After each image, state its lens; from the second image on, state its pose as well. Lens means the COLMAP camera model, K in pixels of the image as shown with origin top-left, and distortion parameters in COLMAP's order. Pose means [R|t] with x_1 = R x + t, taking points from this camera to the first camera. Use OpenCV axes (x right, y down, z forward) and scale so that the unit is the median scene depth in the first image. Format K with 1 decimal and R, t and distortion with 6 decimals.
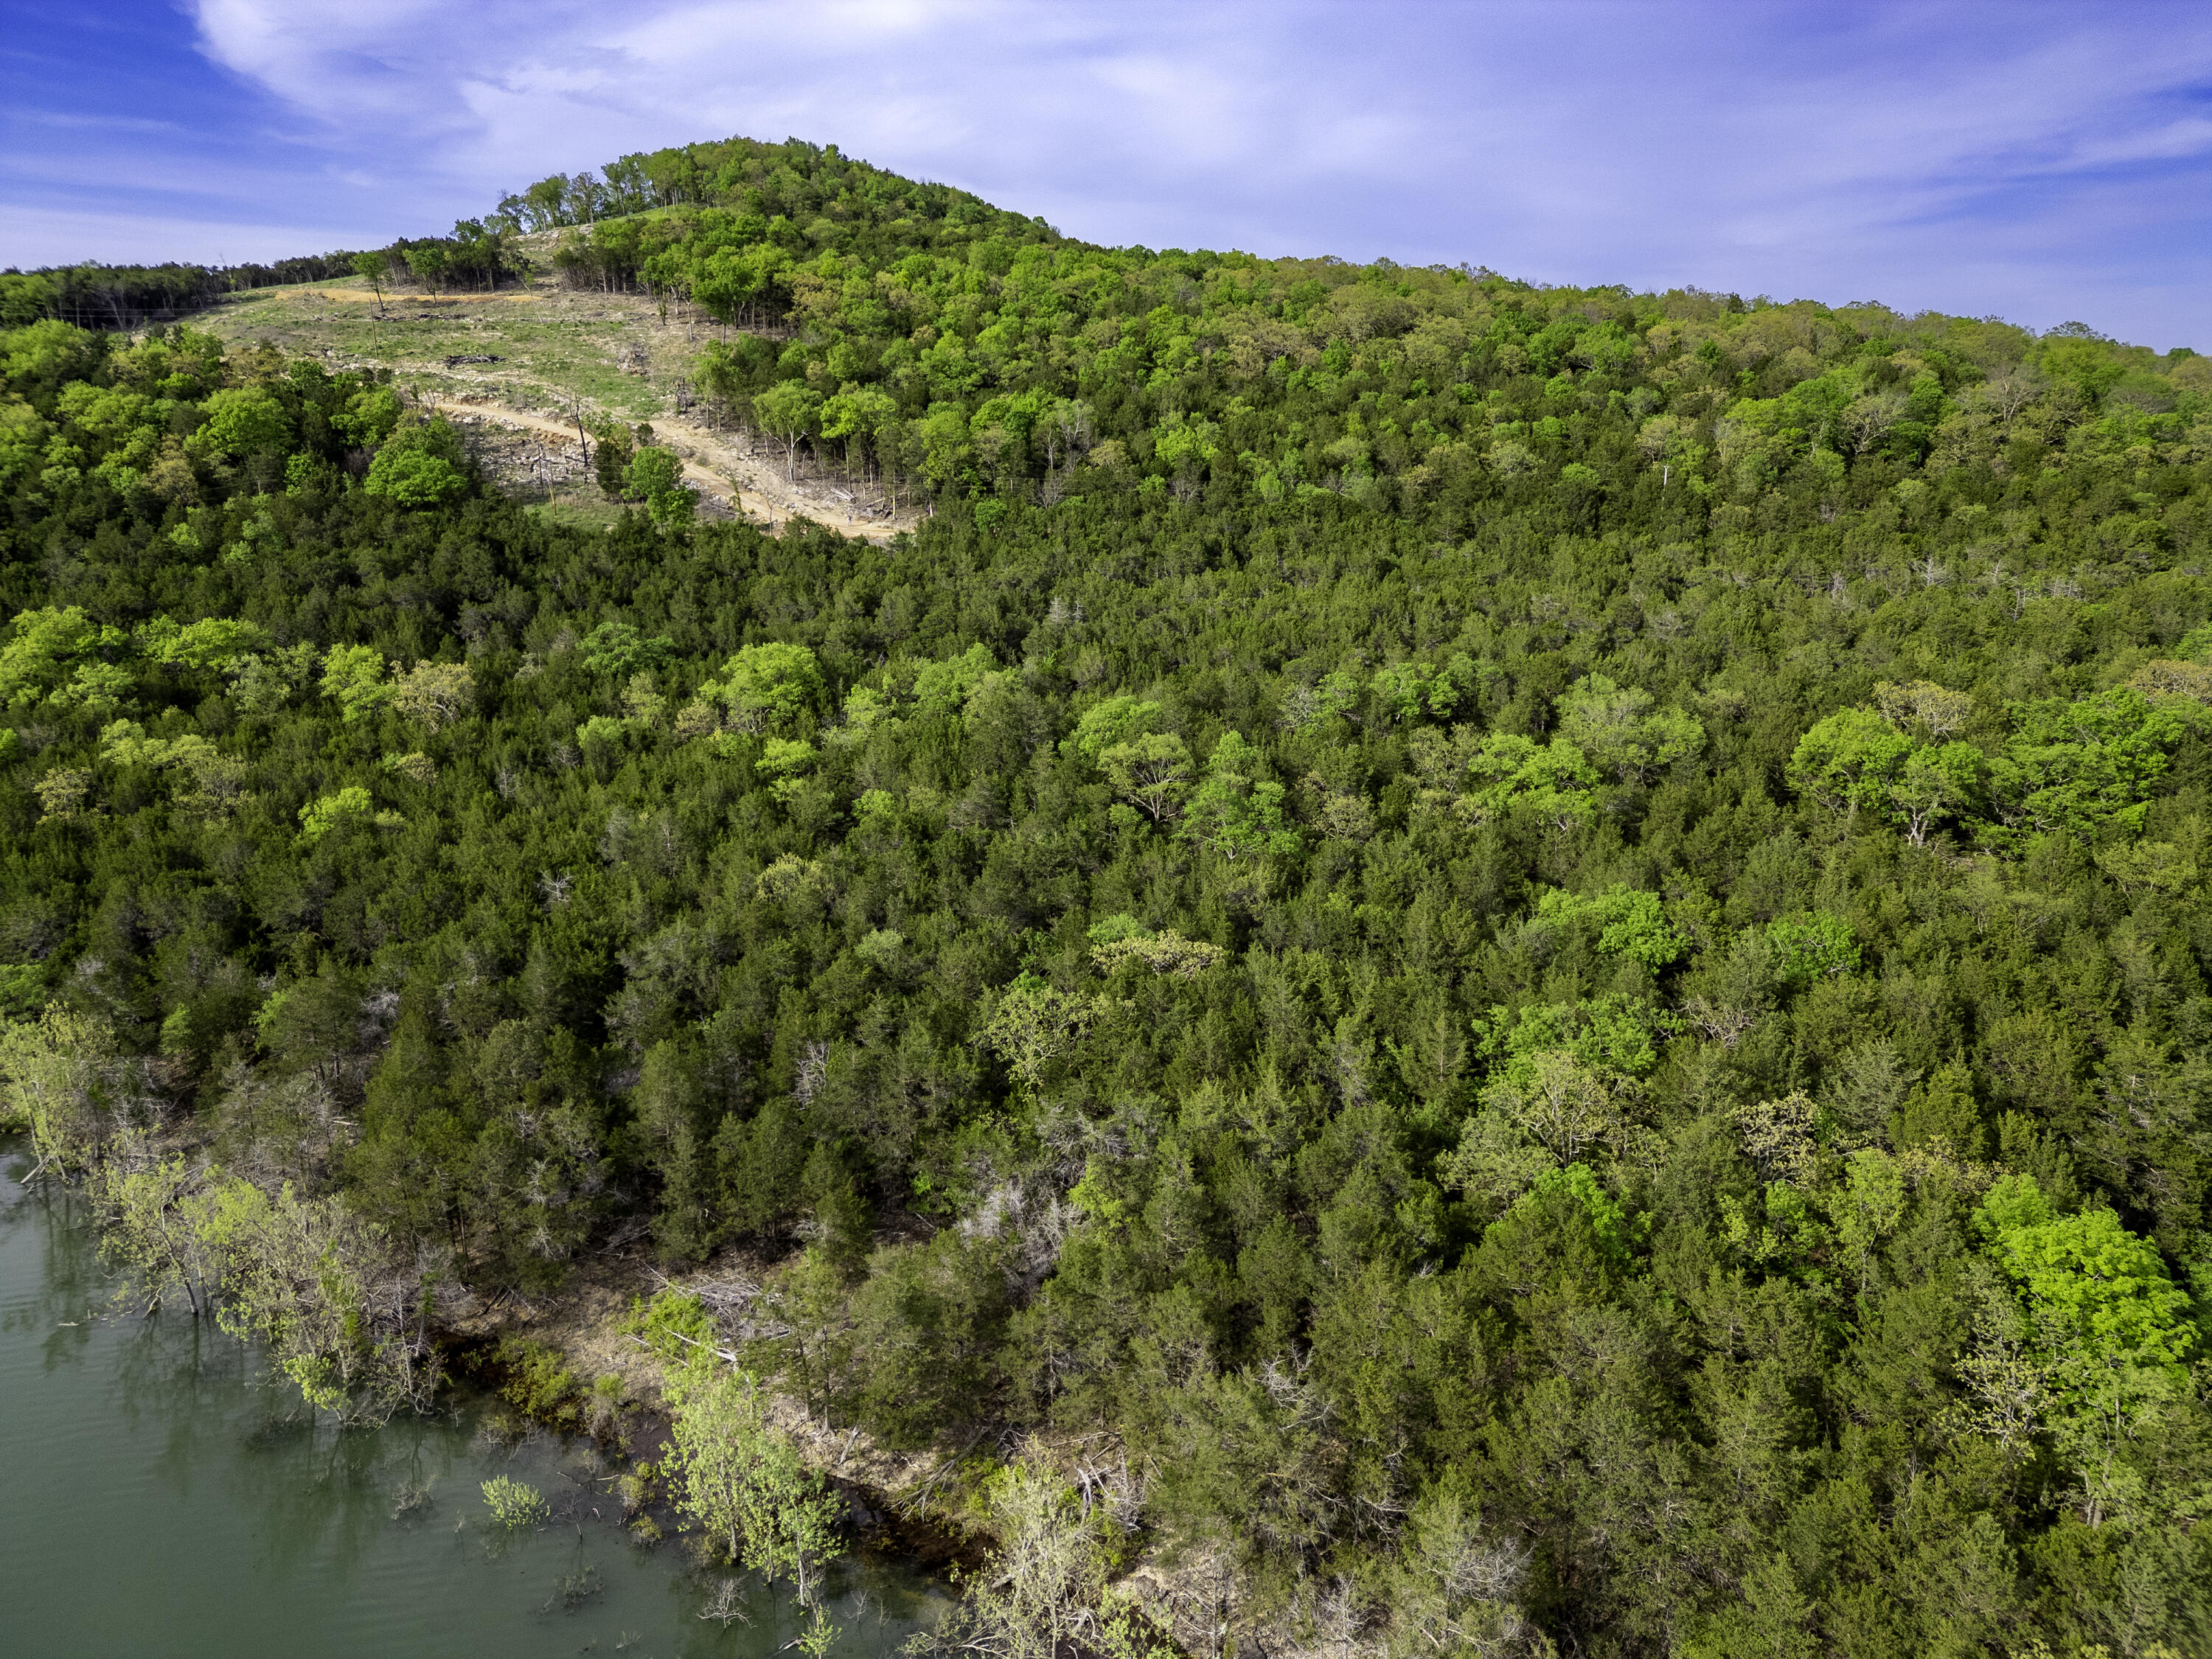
lens RADIAL K [[1551.6, 0, 1106.0], [0, 1551.6, 829.5], [0, 0, 1]] dist [0.072527, -0.063625]
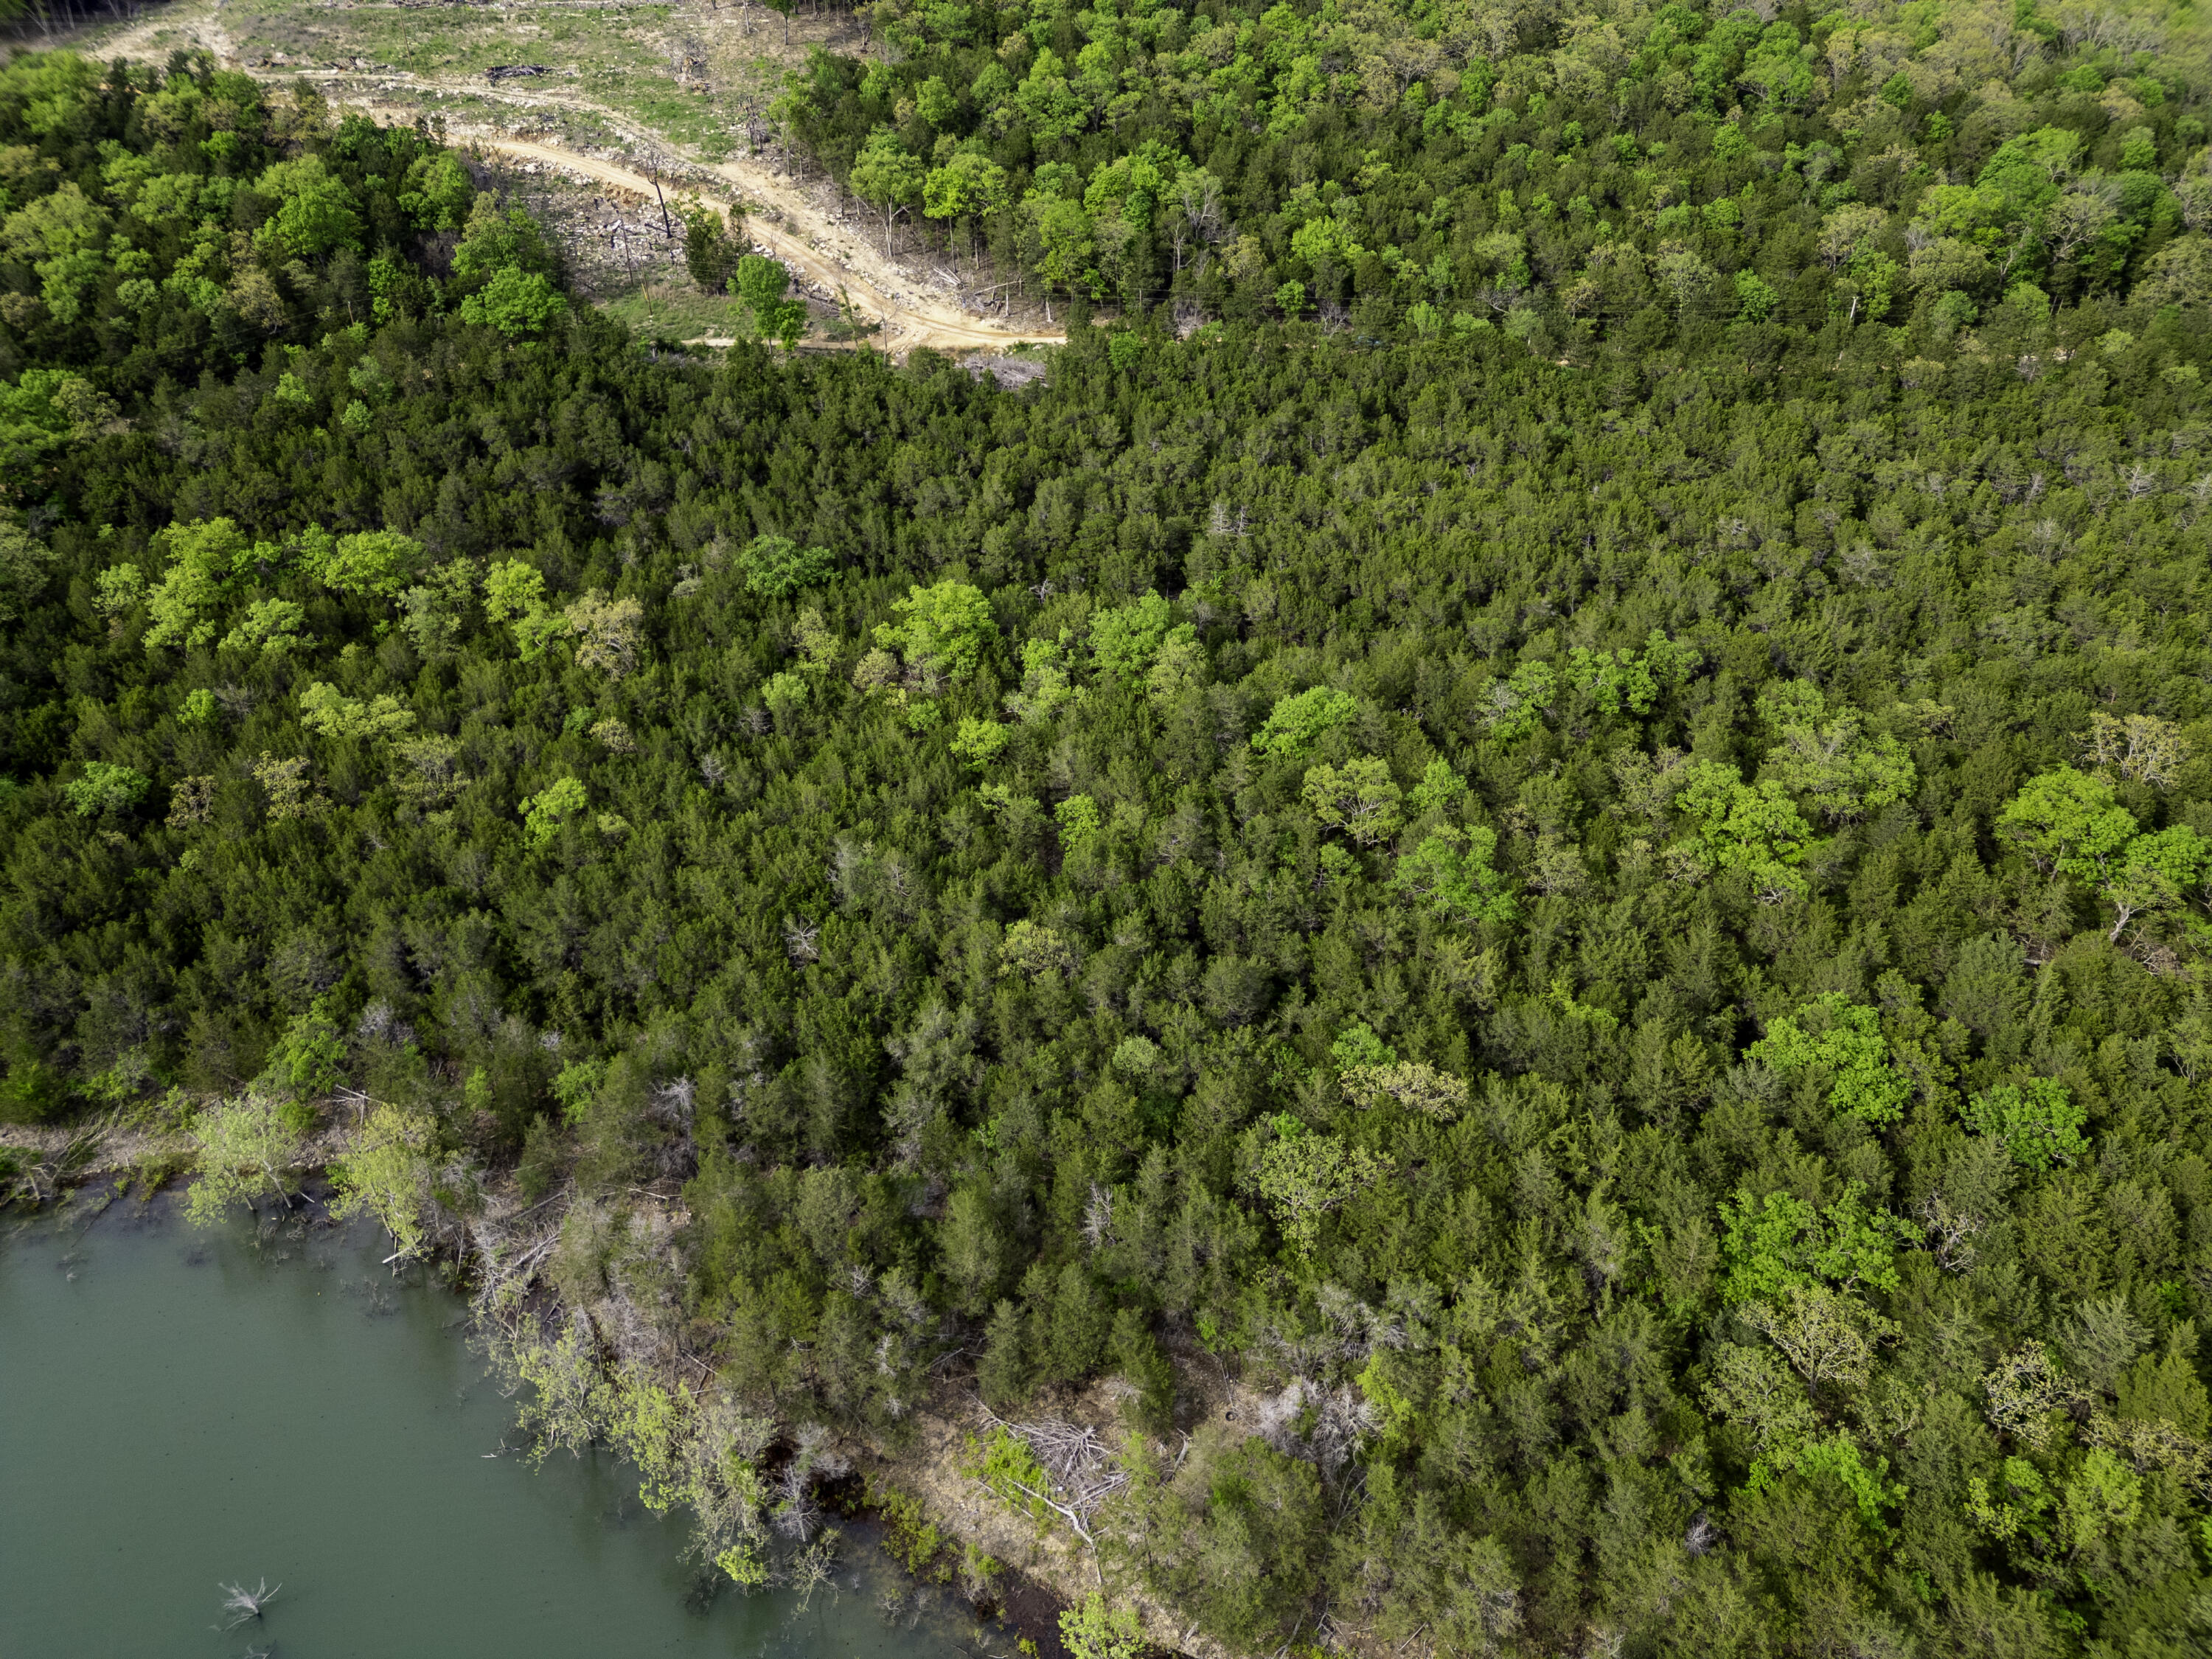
lens RADIAL K [[1551.6, 0, 1106.0], [0, 1551.6, 829.5], [0, 0, 1]] dist [0.072527, -0.063625]
pose [[0.999940, -0.003863, -0.010295, -0.085856], [0.006597, 0.959812, 0.280567, -0.209041], [0.008797, -0.280618, 0.959779, 0.008055]]
